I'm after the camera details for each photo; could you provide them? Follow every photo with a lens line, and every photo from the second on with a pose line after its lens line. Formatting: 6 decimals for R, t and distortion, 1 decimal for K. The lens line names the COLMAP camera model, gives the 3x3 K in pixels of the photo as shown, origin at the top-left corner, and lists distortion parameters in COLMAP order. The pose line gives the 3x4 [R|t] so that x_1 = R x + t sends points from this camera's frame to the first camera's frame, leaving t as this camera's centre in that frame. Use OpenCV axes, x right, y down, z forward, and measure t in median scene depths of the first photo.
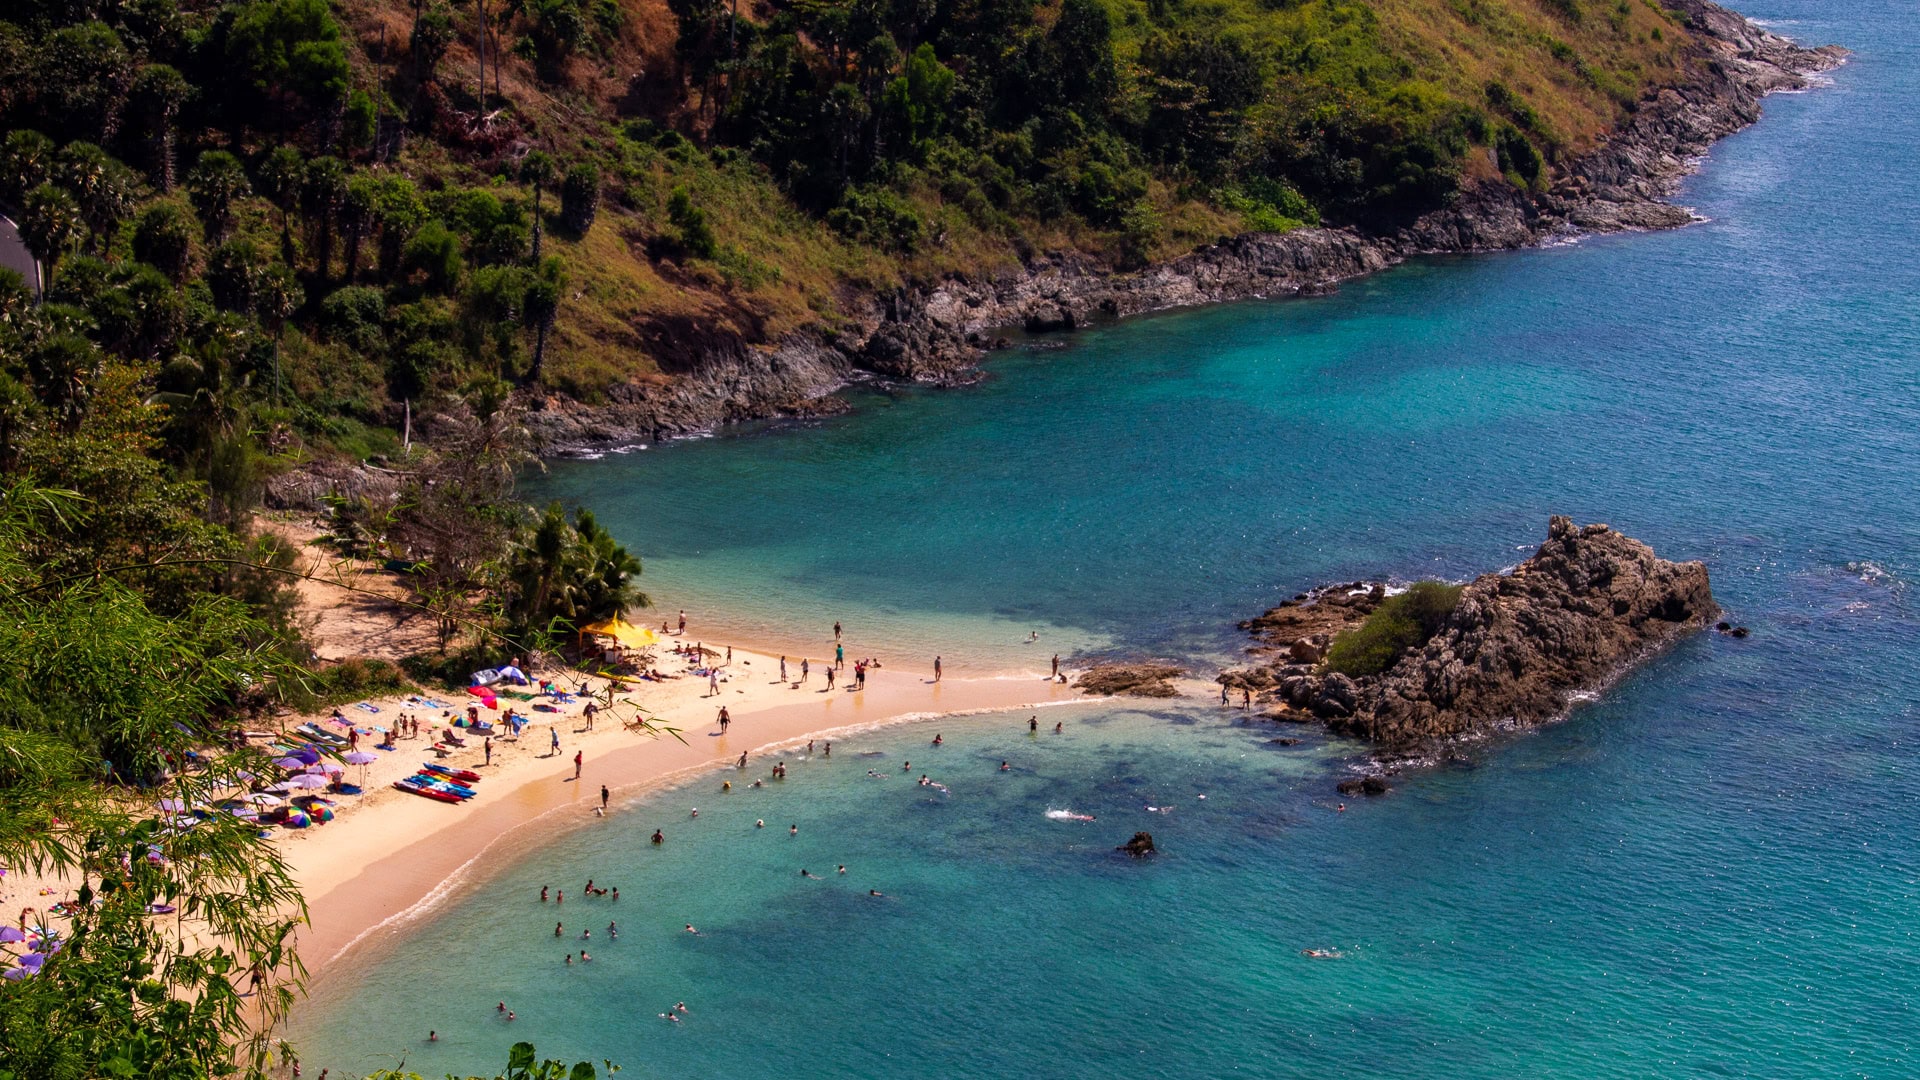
lens RADIAL K [[1594.7, 0, 960.0], [0, 1594.7, 540.0], [0, 0, 1]] dist [0.001135, -0.005529]
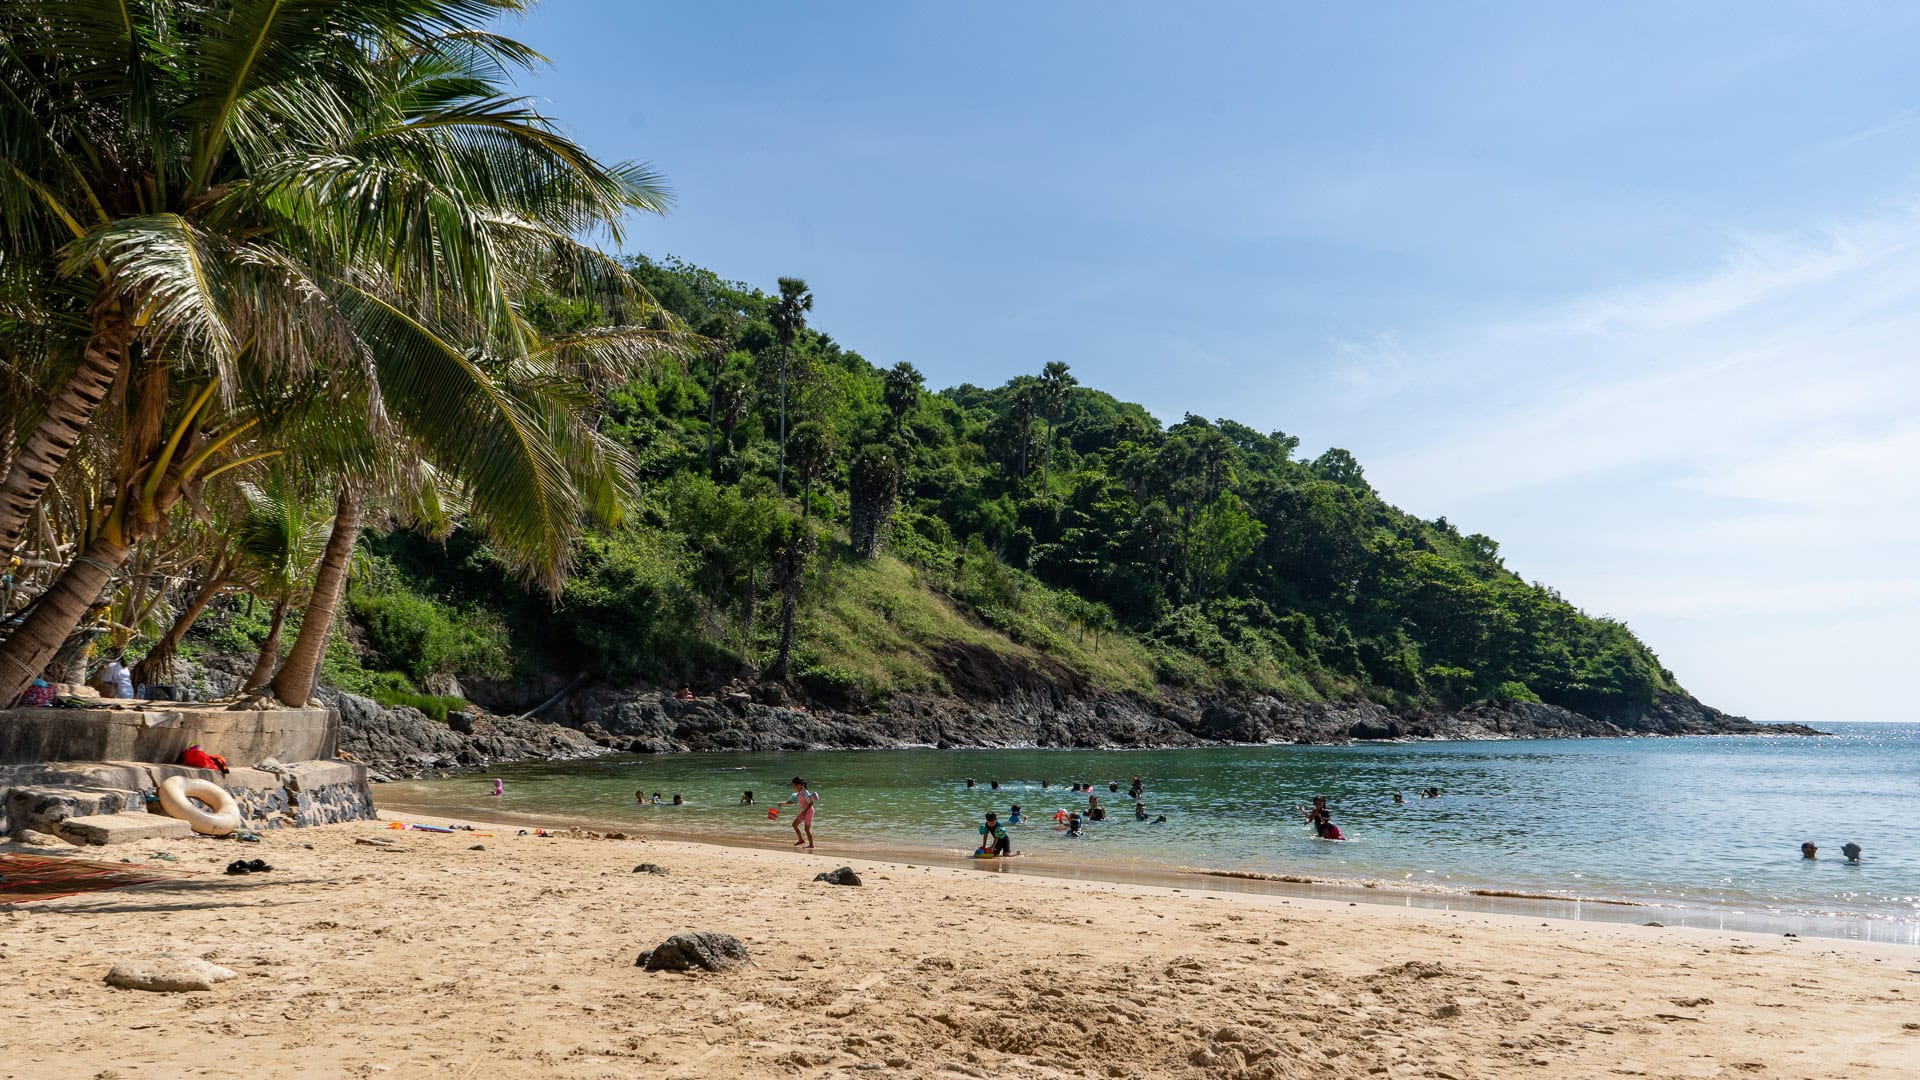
lens RADIAL K [[1594.7, 0, 960.0], [0, 1594.7, 540.0], [0, 0, 1]] dist [0.001135, -0.005529]
pose [[0.980277, -0.059859, -0.188345, -0.031709], [0.009047, 0.965619, -0.259803, 0.018730], [0.197421, 0.252975, 0.947116, 0.219027]]
